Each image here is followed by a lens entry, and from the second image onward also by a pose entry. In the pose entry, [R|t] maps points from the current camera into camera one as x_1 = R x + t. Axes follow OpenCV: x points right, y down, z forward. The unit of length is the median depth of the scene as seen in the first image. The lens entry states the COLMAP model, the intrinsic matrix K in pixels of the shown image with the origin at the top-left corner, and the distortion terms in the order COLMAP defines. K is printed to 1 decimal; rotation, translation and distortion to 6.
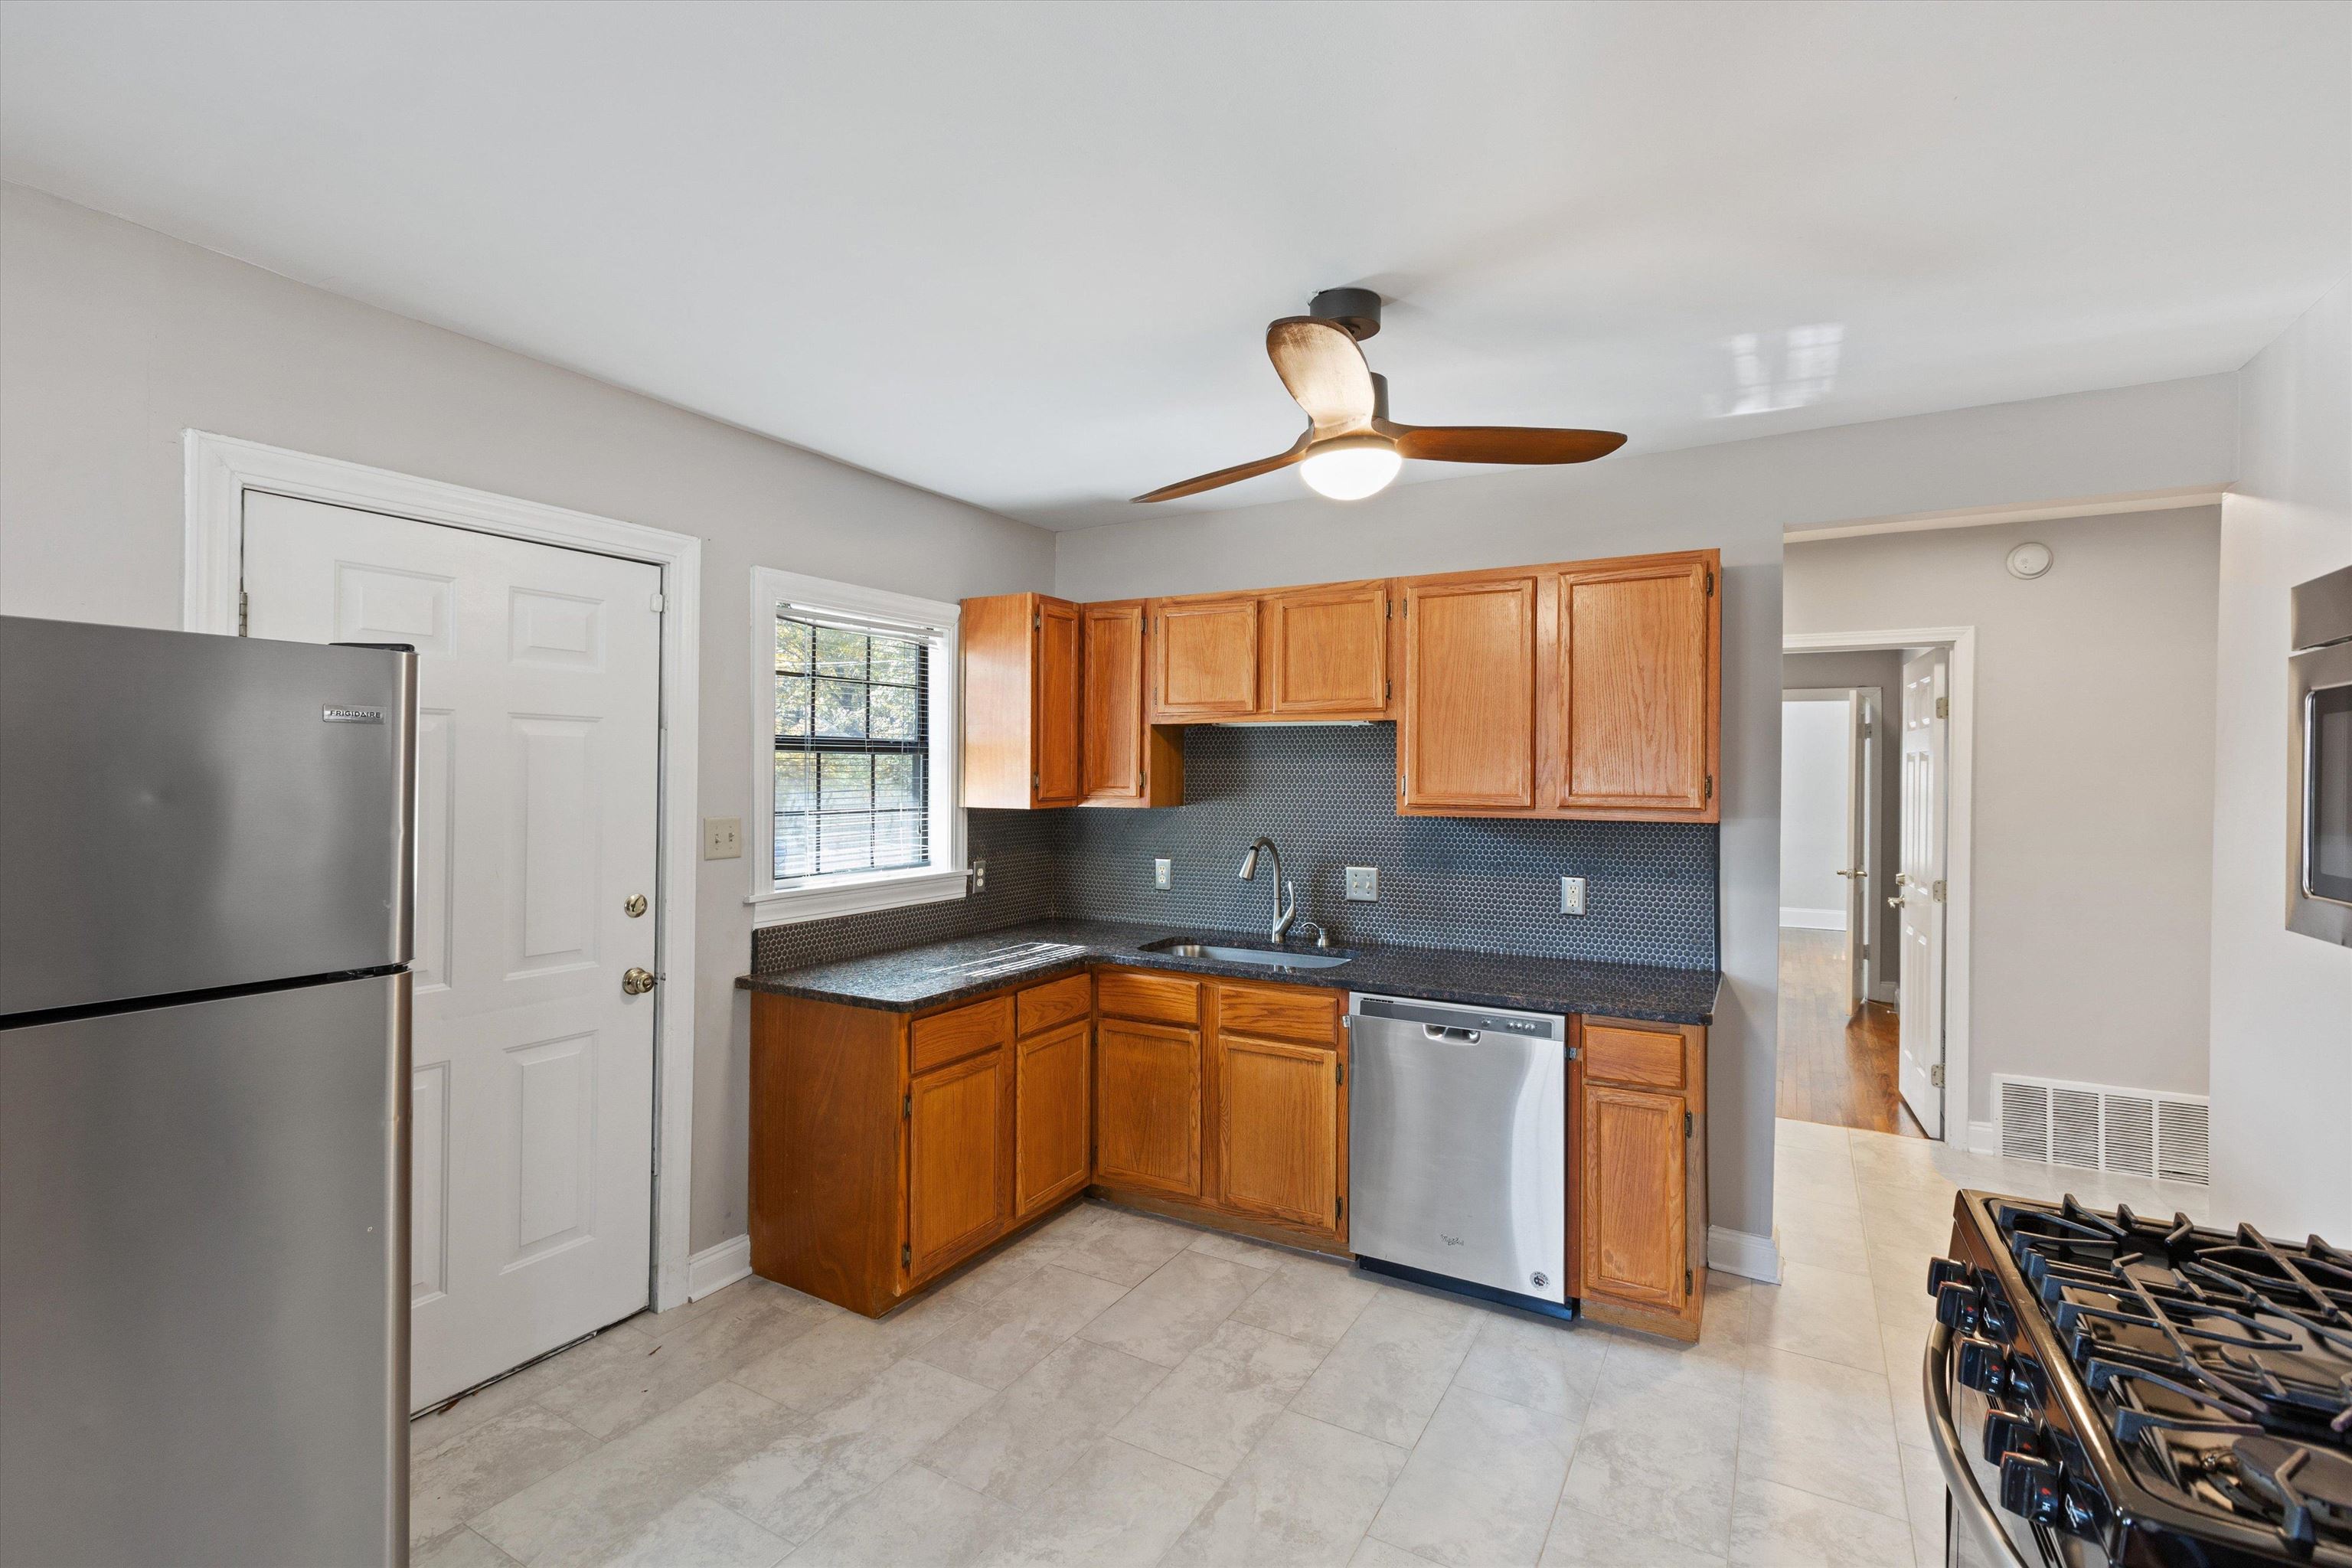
lens RADIAL K [[1071.1, 0, 1161.1], [0, 1071.1, 776.1], [0, 0, 1]] dist [0.000793, 0.000076]
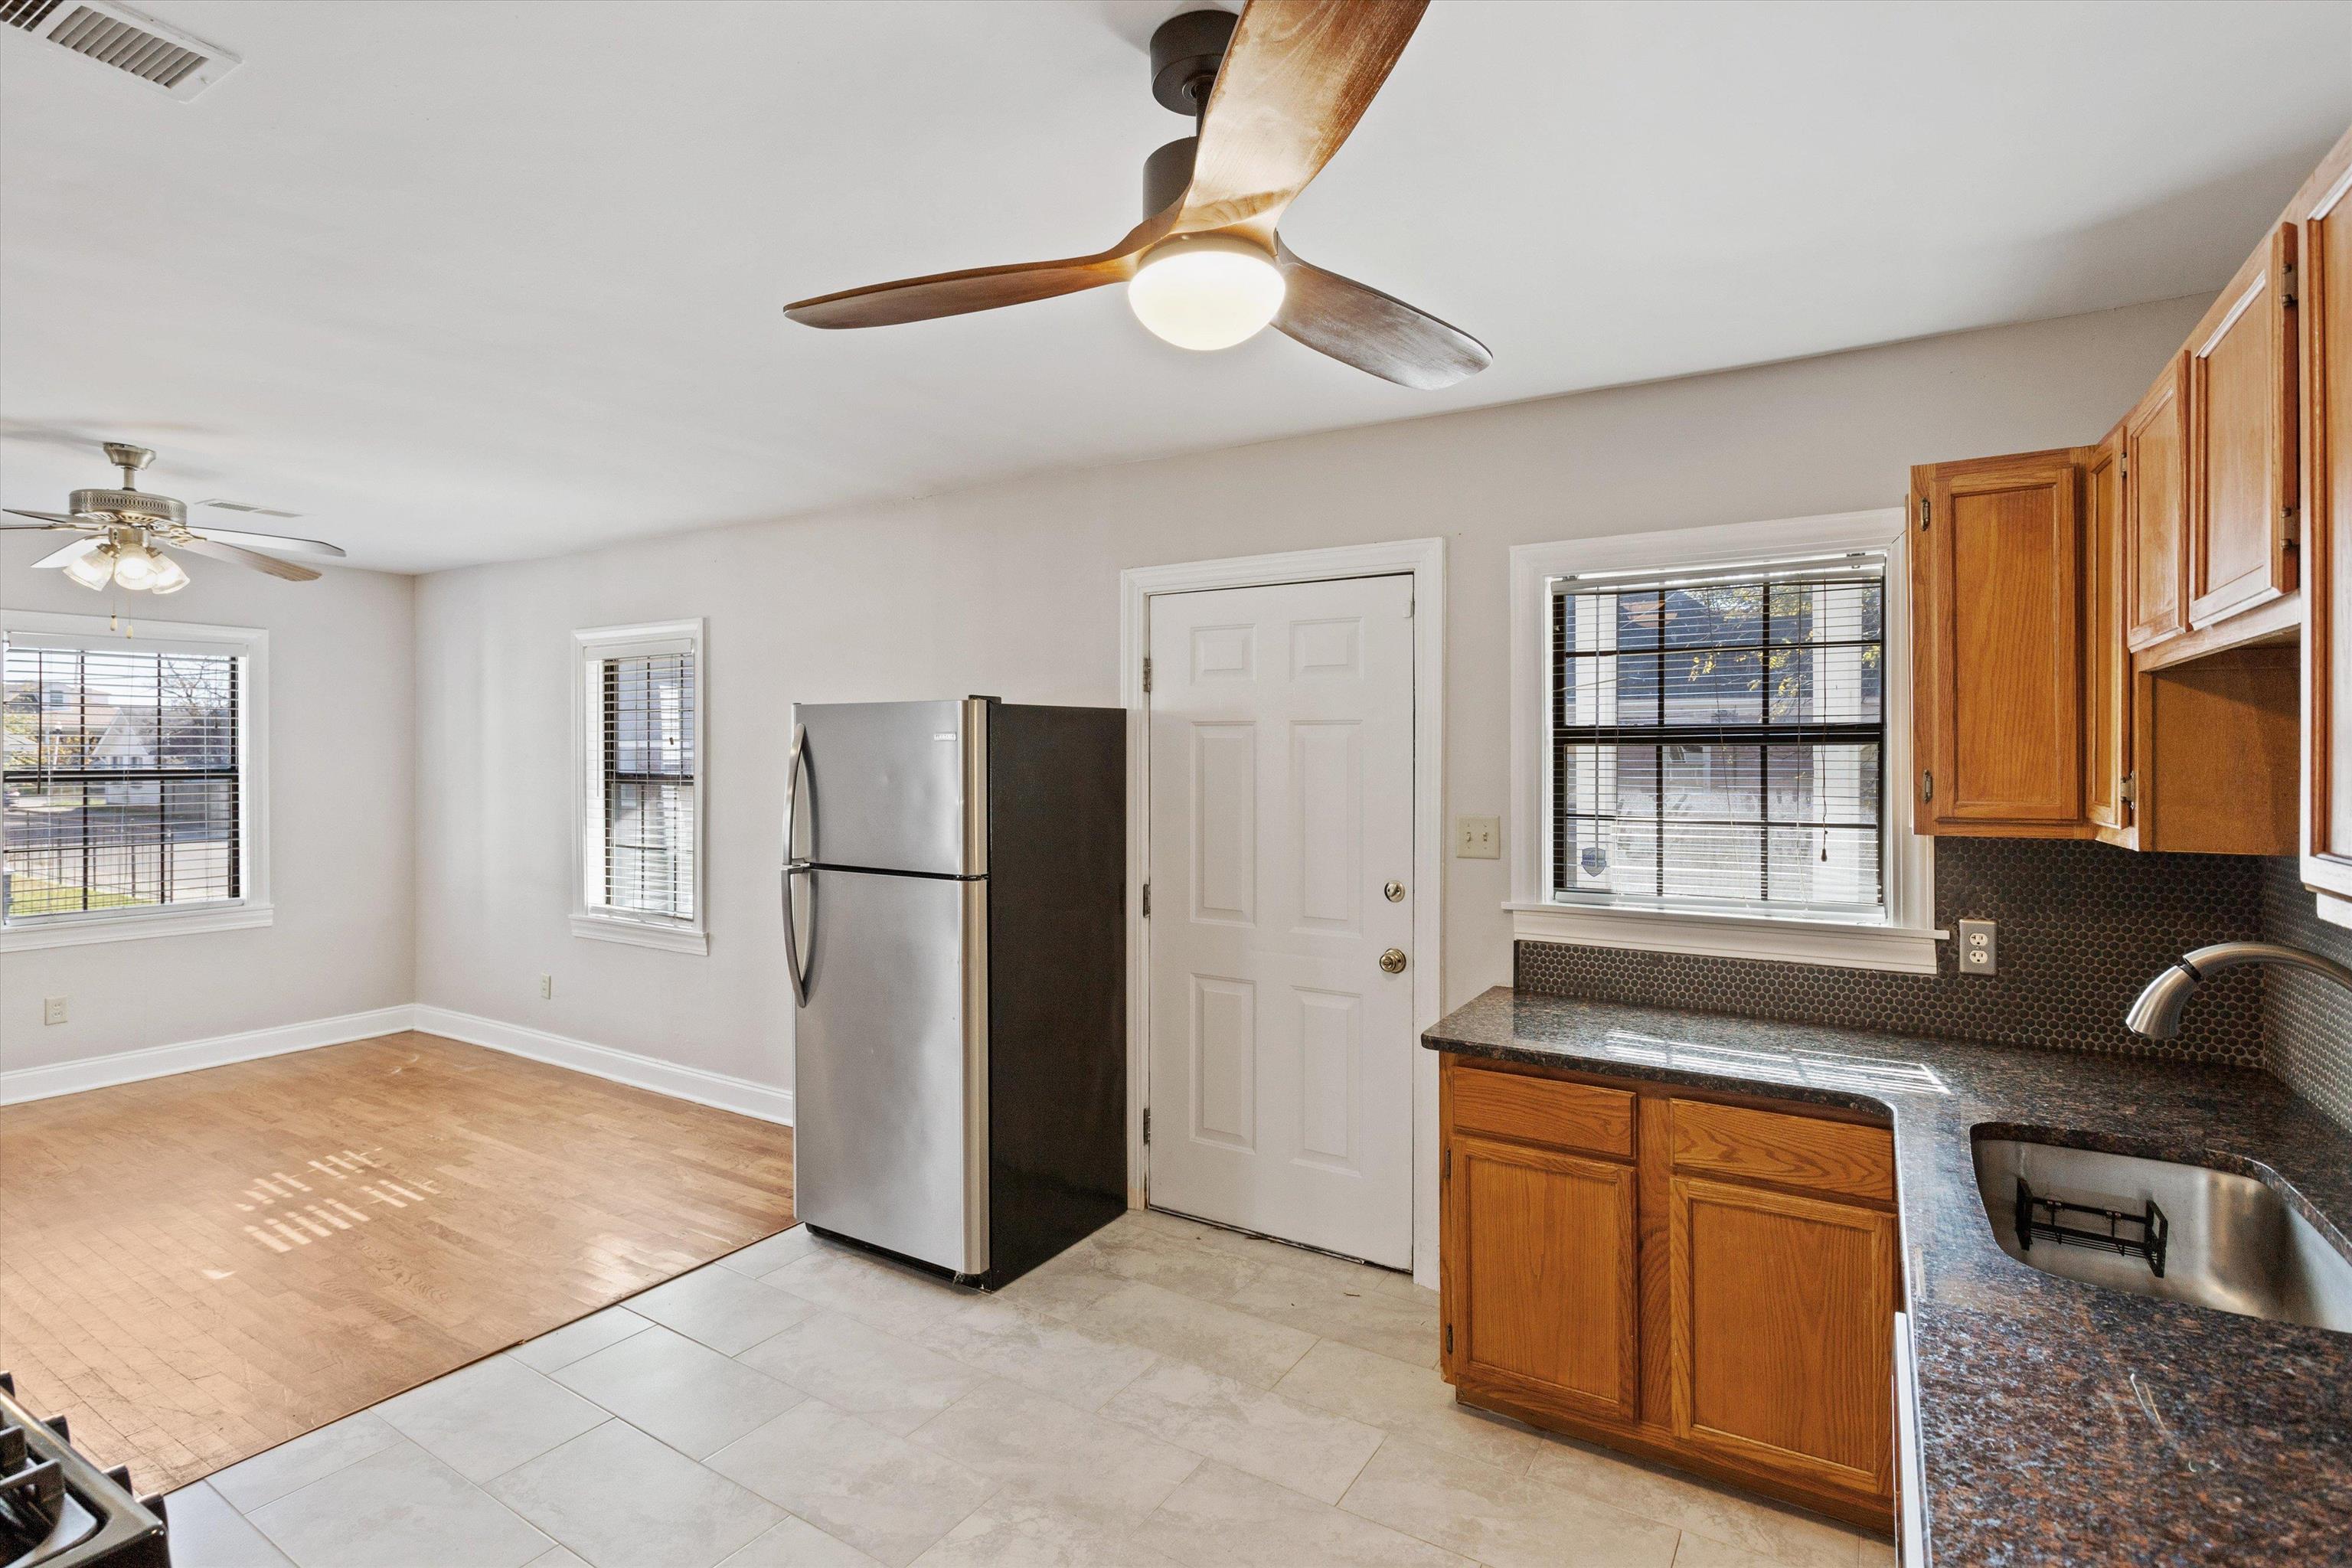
lens RADIAL K [[1157.8, 0, 1155.7], [0, 1157.8, 752.5], [0, 0, 1]] dist [0.003055, 0.000438]
pose [[-0.034177, -0.006086, -0.999397, 0.584534], [-0.004406, 0.999973, -0.005939, -0.009805], [0.999406, 0.004201, -0.034203, 0.673510]]
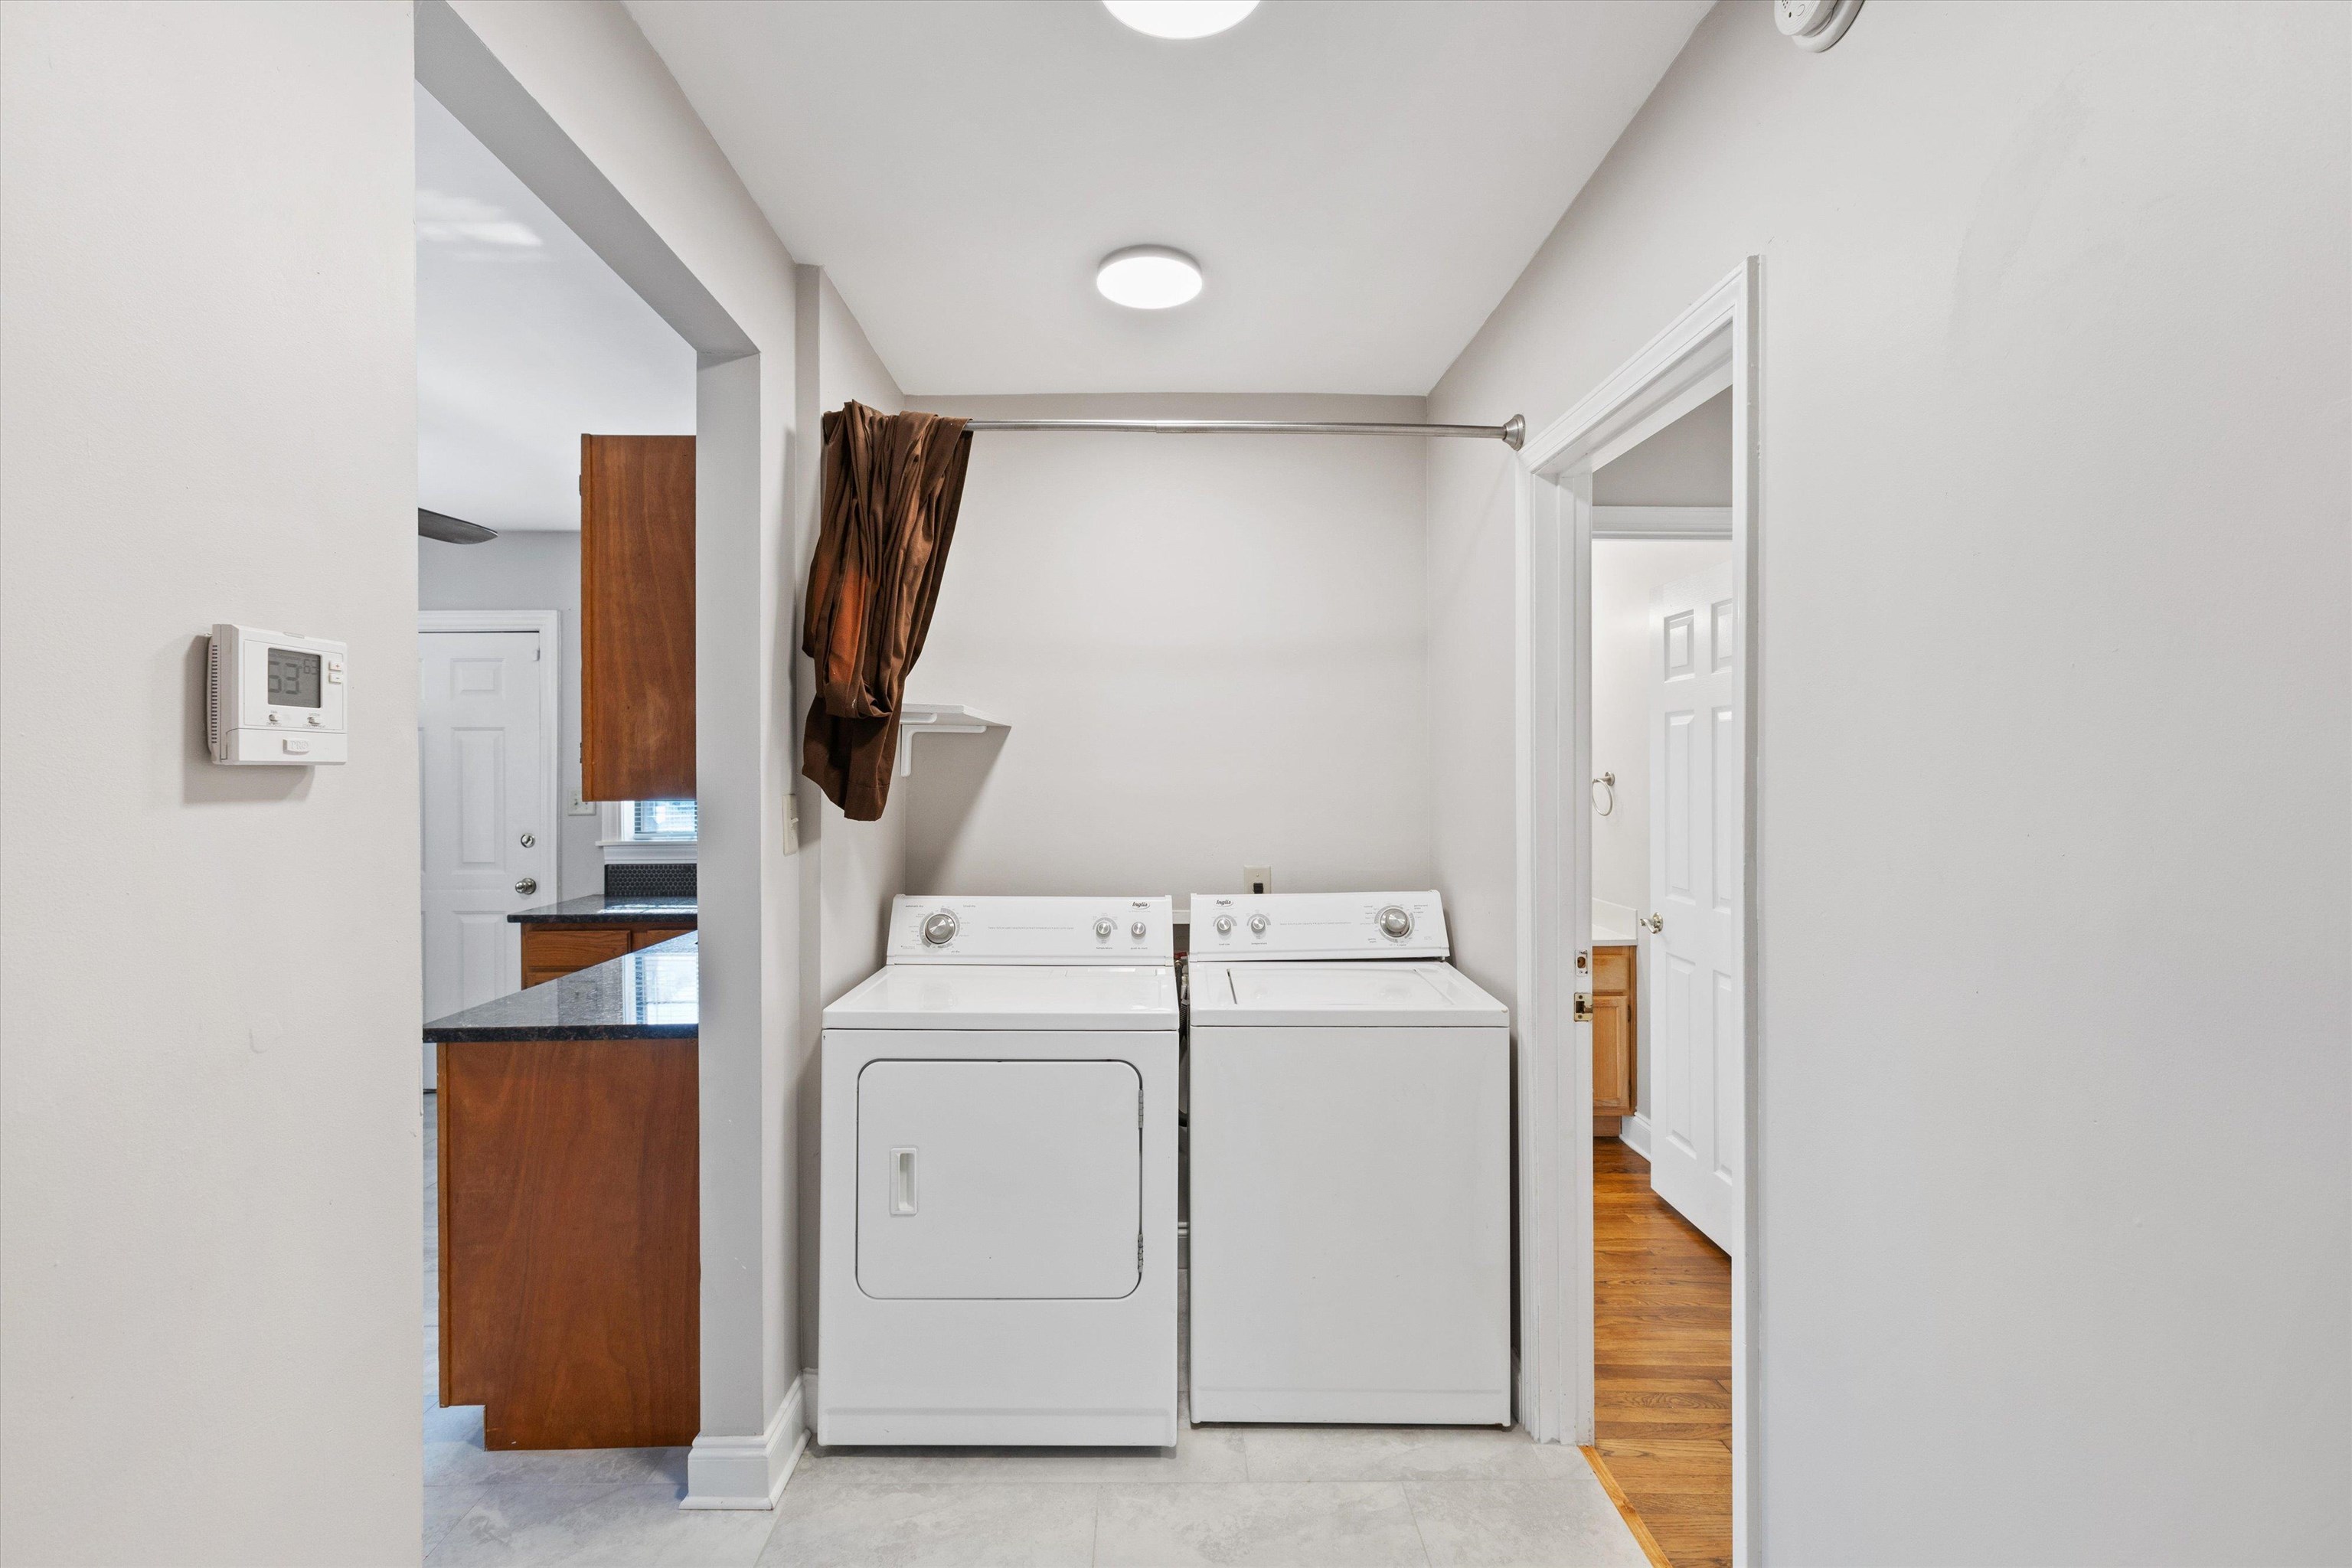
lens RADIAL K [[1049.1, 0, 1157.9], [0, 1049.1, 773.3], [0, 0, 1]] dist [0.001355, -0.000506]
pose [[0.513120, -0.008966, -0.858270, 1.176026], [0.004610, 0.999960, -0.007690, 0.029251], [0.858304, -0.000011, 0.513141, 0.847311]]
